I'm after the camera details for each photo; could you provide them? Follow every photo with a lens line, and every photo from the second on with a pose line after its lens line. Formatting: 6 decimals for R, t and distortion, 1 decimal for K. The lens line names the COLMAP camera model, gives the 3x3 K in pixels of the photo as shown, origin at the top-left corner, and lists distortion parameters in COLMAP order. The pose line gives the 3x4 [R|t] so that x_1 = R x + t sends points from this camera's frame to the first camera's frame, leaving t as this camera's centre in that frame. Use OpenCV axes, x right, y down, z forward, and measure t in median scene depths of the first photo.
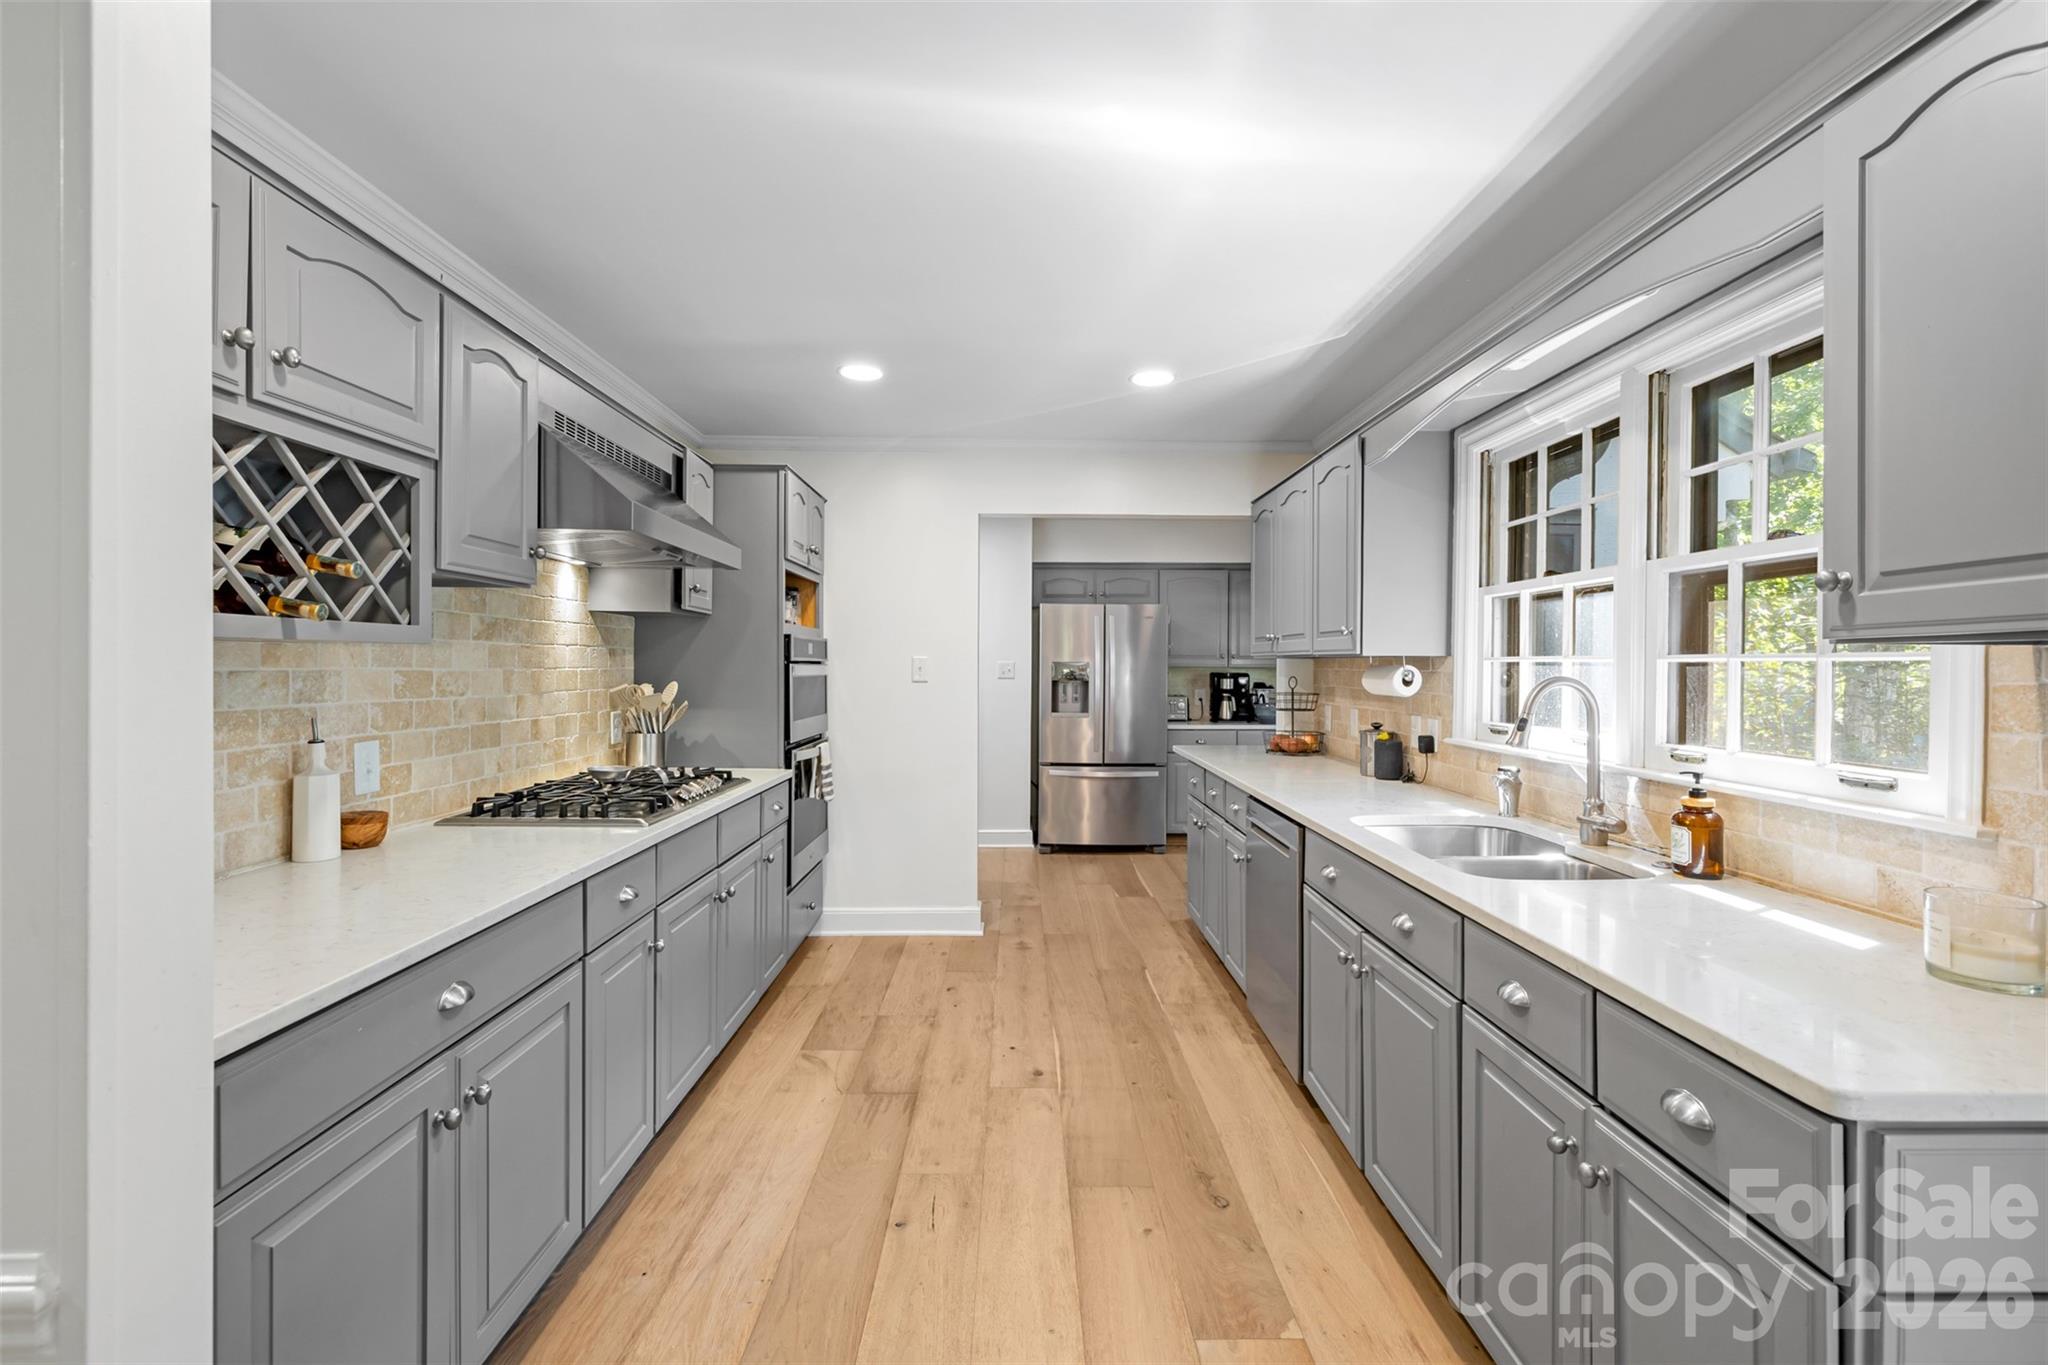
lens RADIAL K [[878.2, 0, 1026.2], [0, 878.2, 676.3], [0, 0, 1]] dist [0.004304, -0.000145]
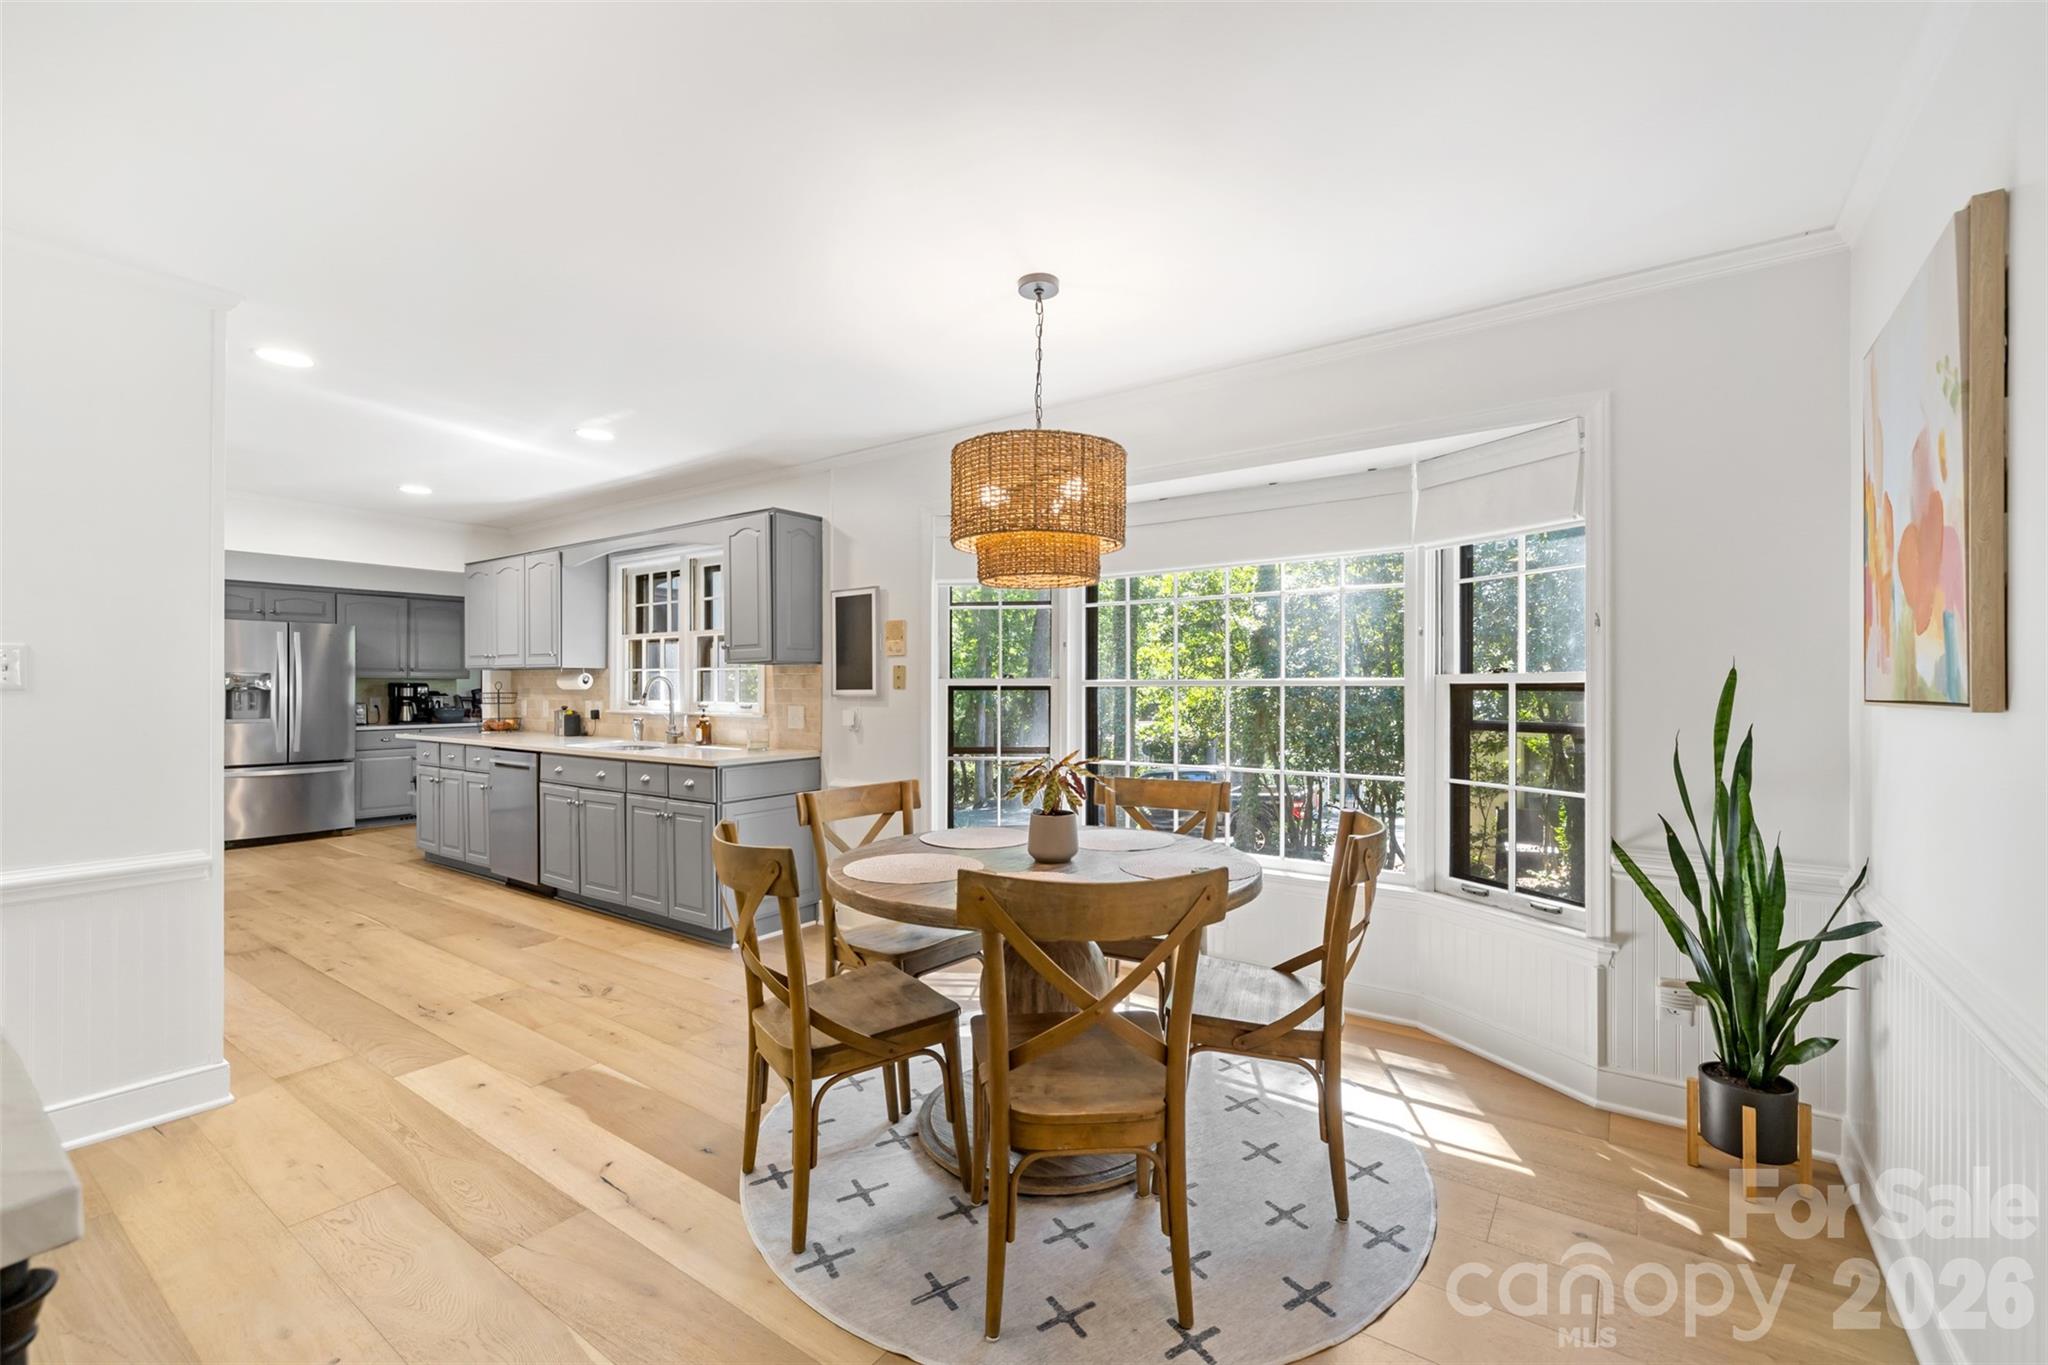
lens RADIAL K [[878.2, 0, 1035.2], [0, 878.2, 682.0], [0, 0, 1]] dist [0.004304, -0.000145]
pose [[0.584879, -0.001010, 0.811120, -0.633281], [0.013547, 0.999872, -0.008523, 0.042086], [-0.811008, 0.015973, 0.584817, -1.059332]]
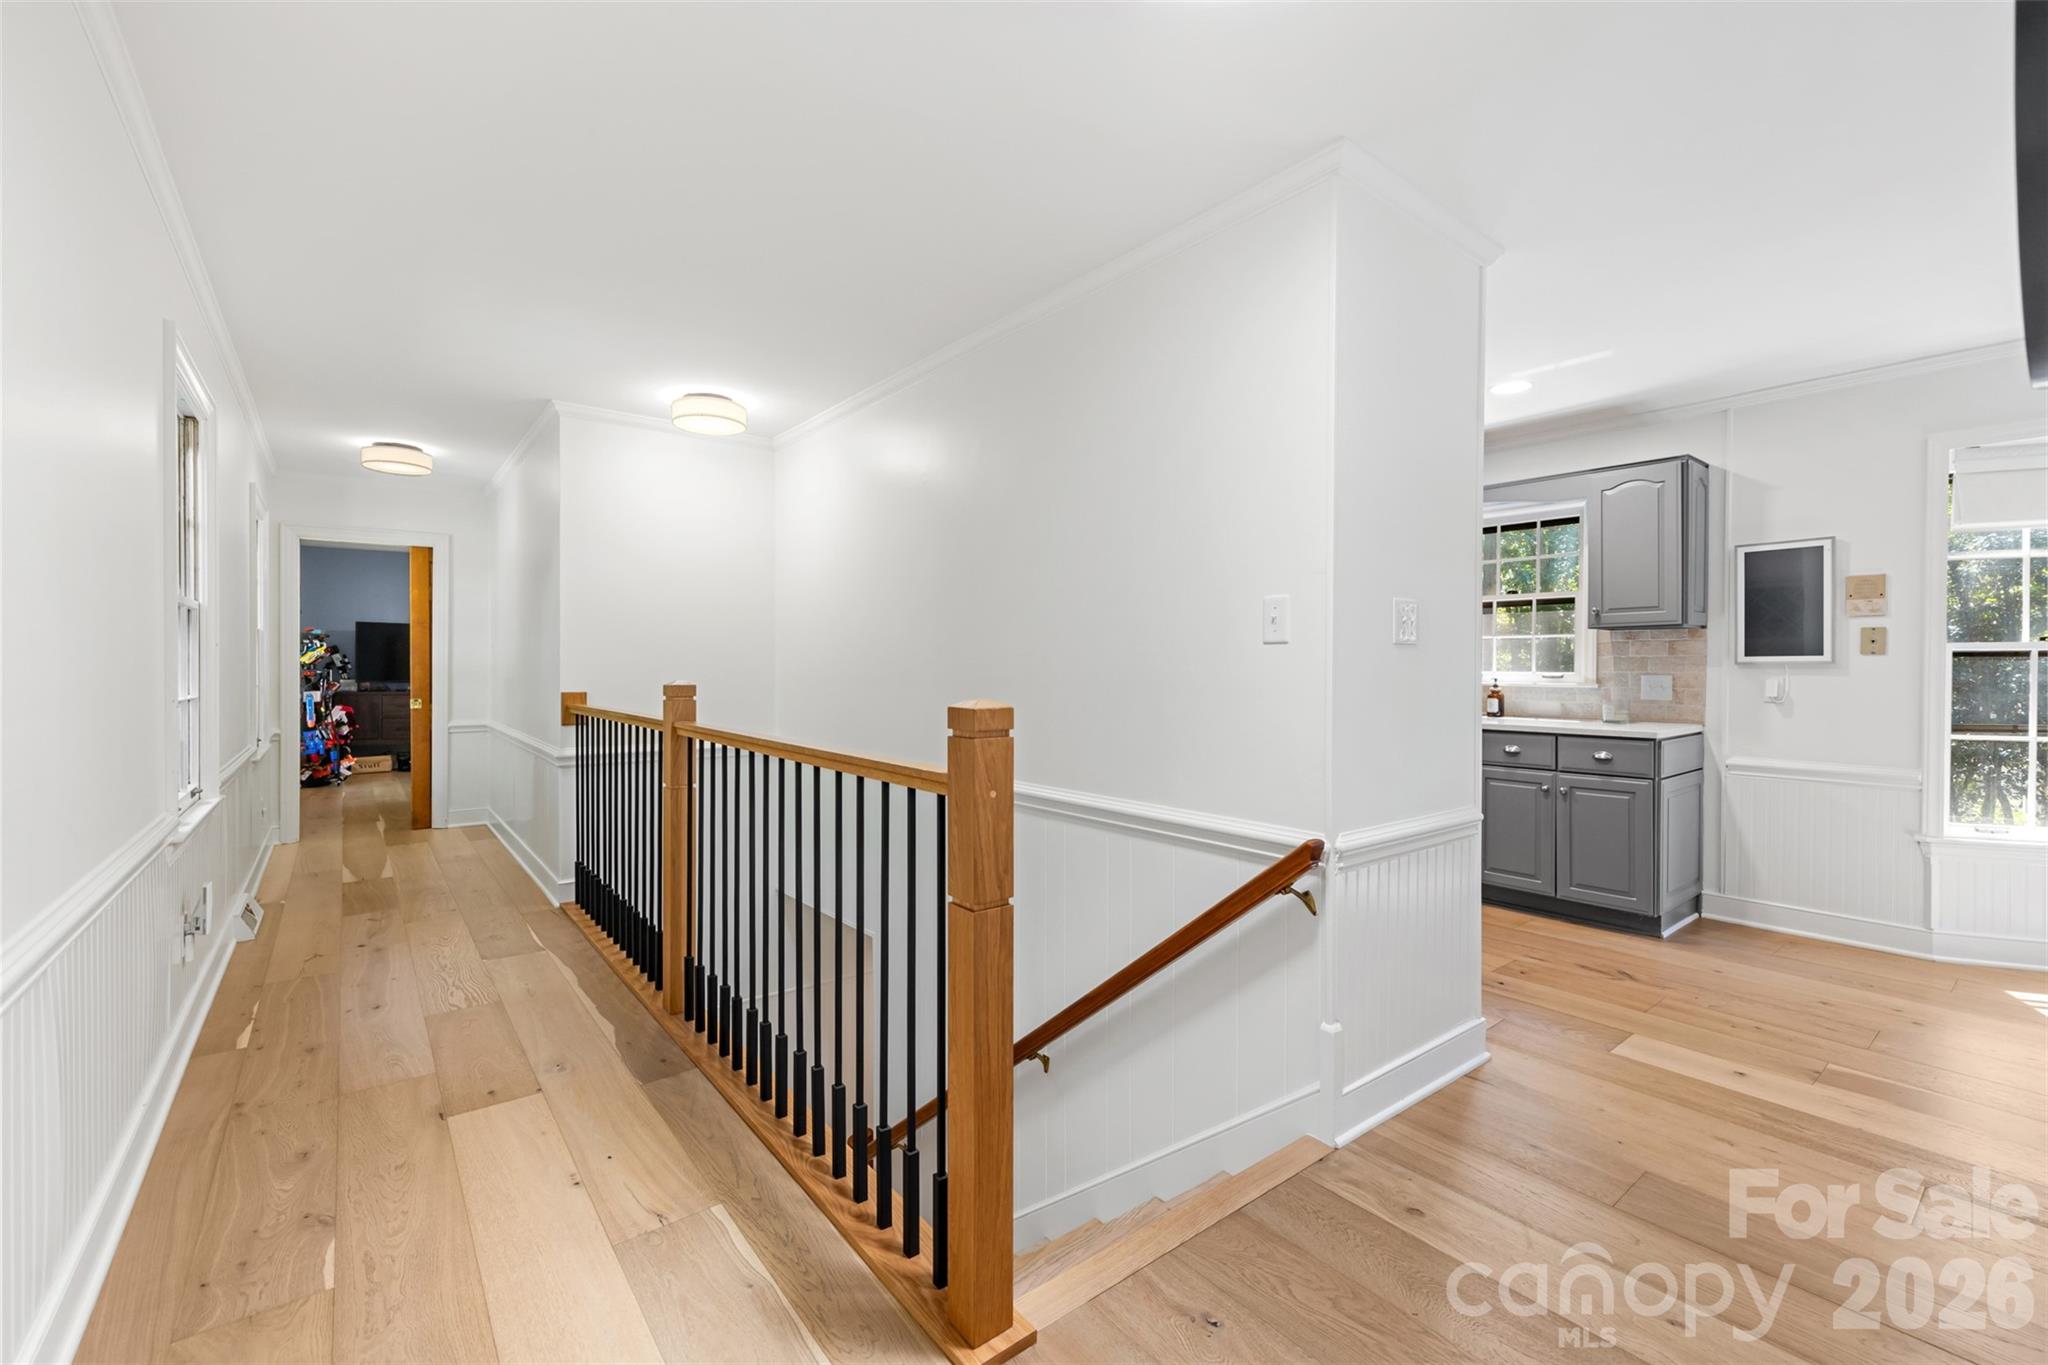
lens RADIAL K [[878.2, 0, 1015.0], [0, 878.2, 672.5], [0, 0, 1]] dist [0.004304, -0.000145]
pose [[0.798257, -0.009300, 0.602245, -1.413285], [0.010354, 0.999945, 0.001717, 0.049381], [-0.602228, 0.004865, 0.798310, -0.183983]]
